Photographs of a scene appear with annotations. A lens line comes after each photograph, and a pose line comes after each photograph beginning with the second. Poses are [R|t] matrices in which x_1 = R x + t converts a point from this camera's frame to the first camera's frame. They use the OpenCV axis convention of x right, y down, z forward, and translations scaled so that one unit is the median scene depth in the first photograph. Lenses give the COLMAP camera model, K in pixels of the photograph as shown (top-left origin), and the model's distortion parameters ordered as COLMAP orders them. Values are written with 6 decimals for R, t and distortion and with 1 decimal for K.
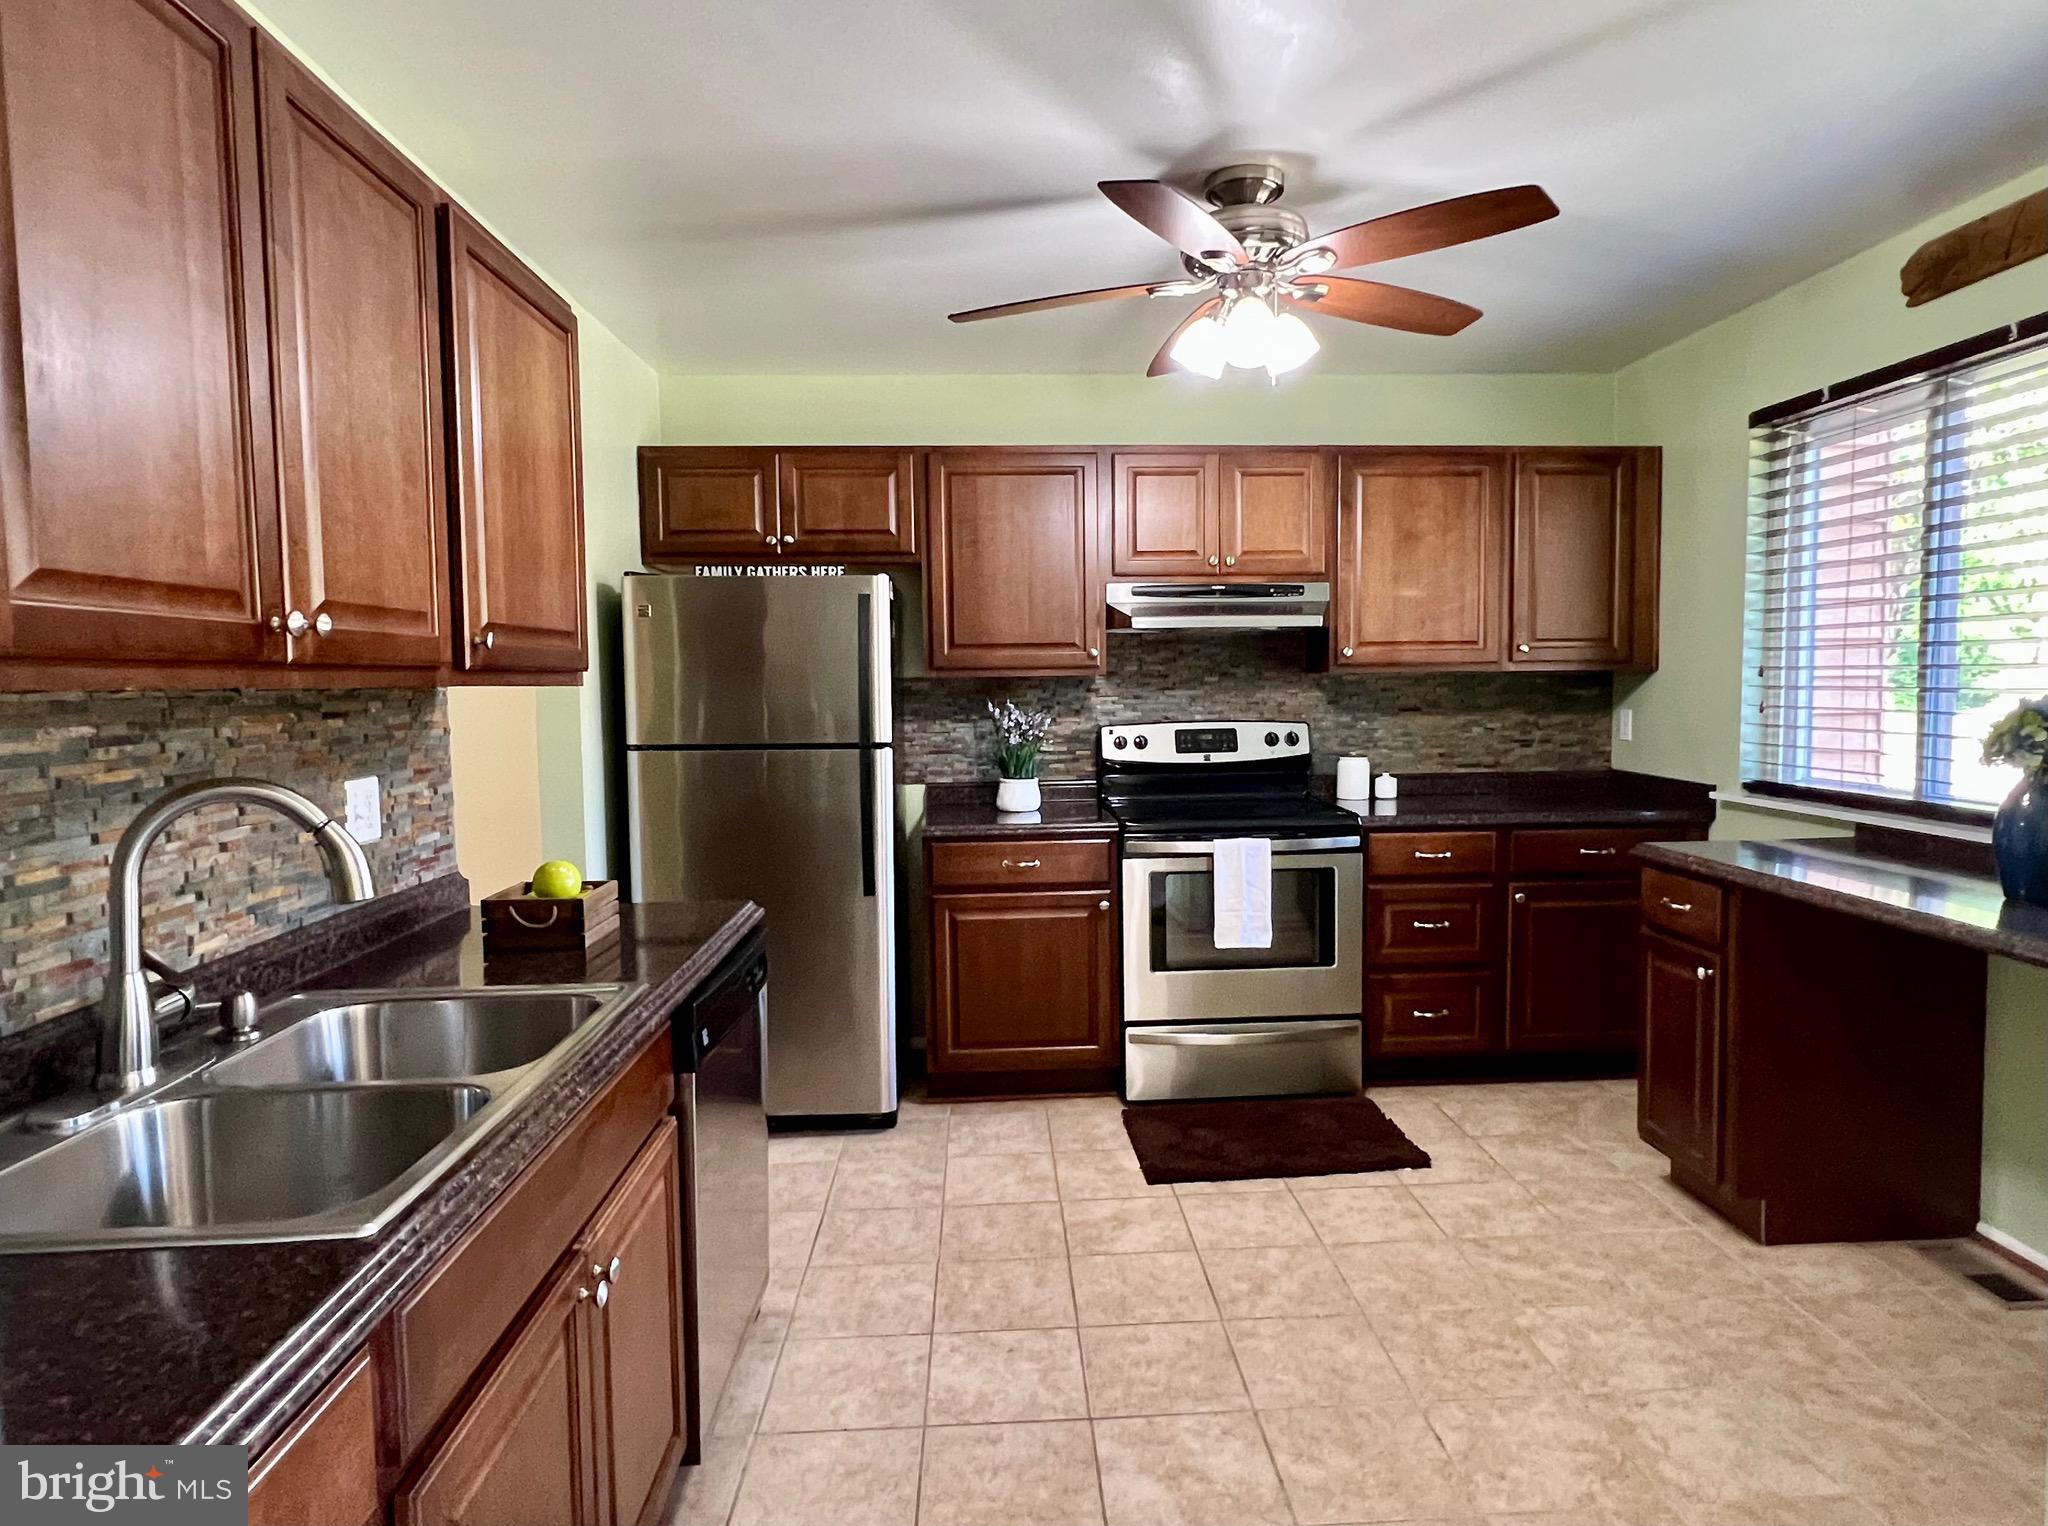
lens RADIAL K [[1203.7, 0, 1028.0], [0, 1203.7, 752.6], [0, 0, 1]] dist [0.000273, -0.001622]
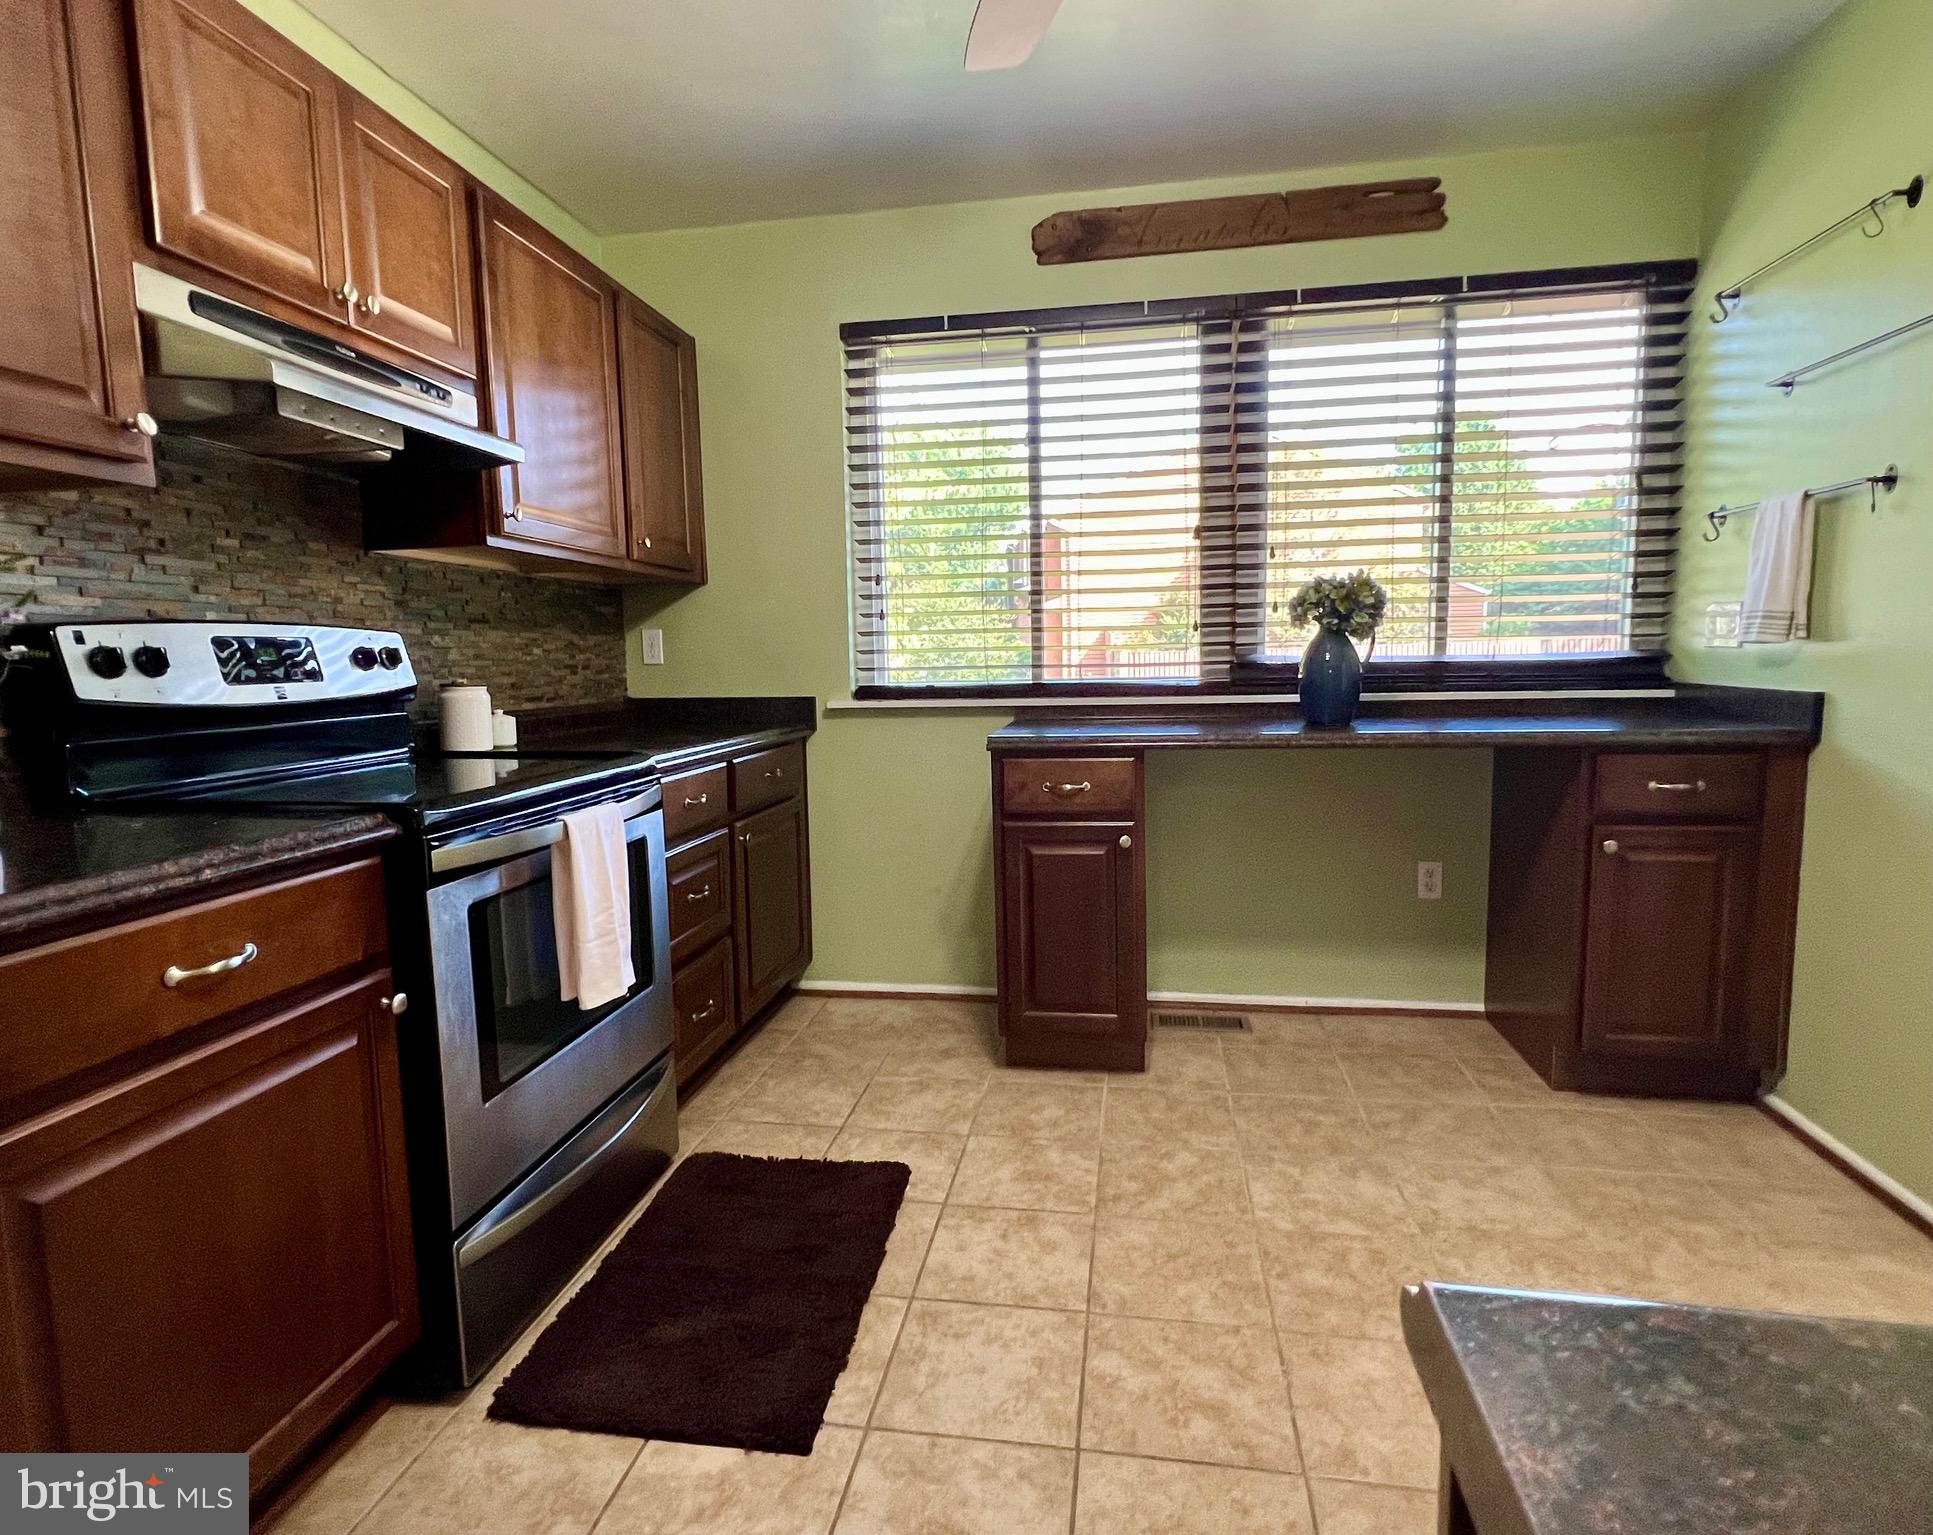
lens RADIAL K [[1040.6, 0, 967.8], [0, 1040.6, 764.4], [0, 0, 1]] dist [0.005059, 0.001963]
pose [[0.201972, -0.091712, 0.975088, -0.268850], [0.080952, 0.993762, 0.076701, 0.028609], [-0.976040, 0.063444, 0.208137, 0.734407]]
